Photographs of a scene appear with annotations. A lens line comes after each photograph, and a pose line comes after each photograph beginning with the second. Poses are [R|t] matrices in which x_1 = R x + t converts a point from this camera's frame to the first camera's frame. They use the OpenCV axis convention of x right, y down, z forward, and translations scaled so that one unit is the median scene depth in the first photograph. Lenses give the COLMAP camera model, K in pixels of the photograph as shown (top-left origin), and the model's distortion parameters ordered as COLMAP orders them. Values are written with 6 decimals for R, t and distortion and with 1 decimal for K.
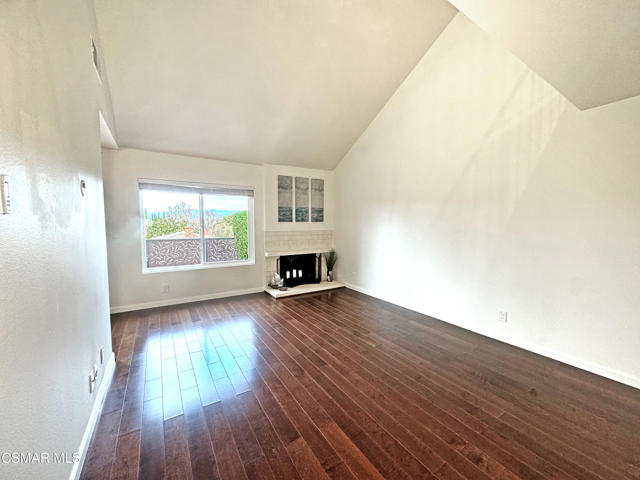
lens RADIAL K [[256.9, 0, 317.6], [0, 256.9, 239.2], [0, 0, 1]] dist [-0.000403, -0.000189]
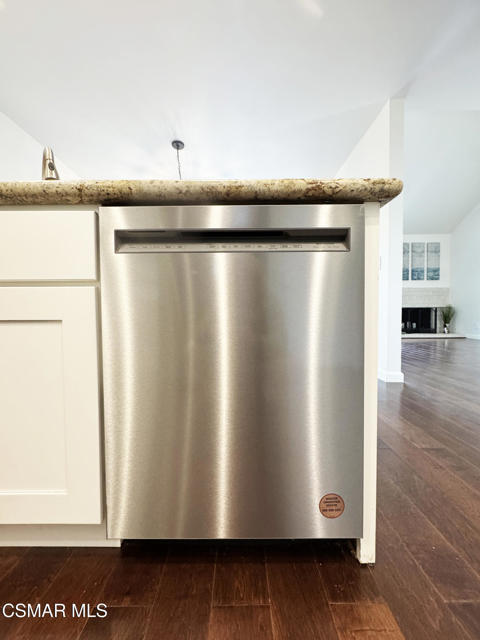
lens RADIAL K [[256.9, 0, 241.0], [0, 256.9, 320.0], [0, 0, 1]] dist [-0.000403, -0.000189]
pose [[0.847491, 0.007009, -0.530764, -0.119285], [-0.028365, 0.999082, -0.032099, 0.173988], [0.530052, 0.042259, 0.846912, -0.414787]]
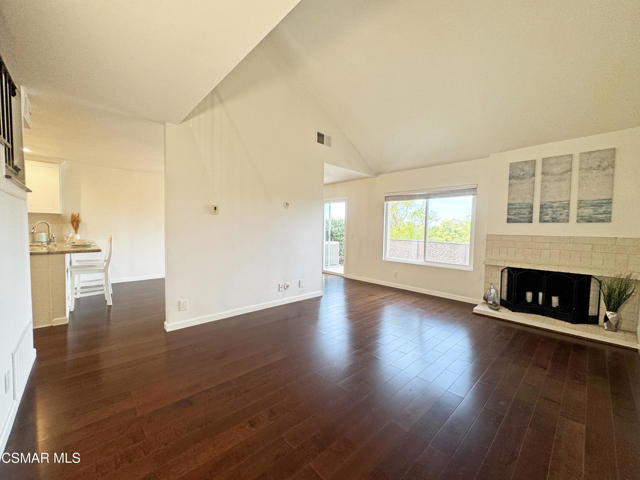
lens RADIAL K [[256.9, 0, 321.3], [0, 256.9, 240.3], [0, 0, 1]] dist [-0.000403, -0.000189]
pose [[0.188710, 0.047303, -0.980893, 0.477952], [-0.081562, 0.996143, 0.032347, 0.005406], [0.978640, 0.073900, 0.191840, 0.283914]]
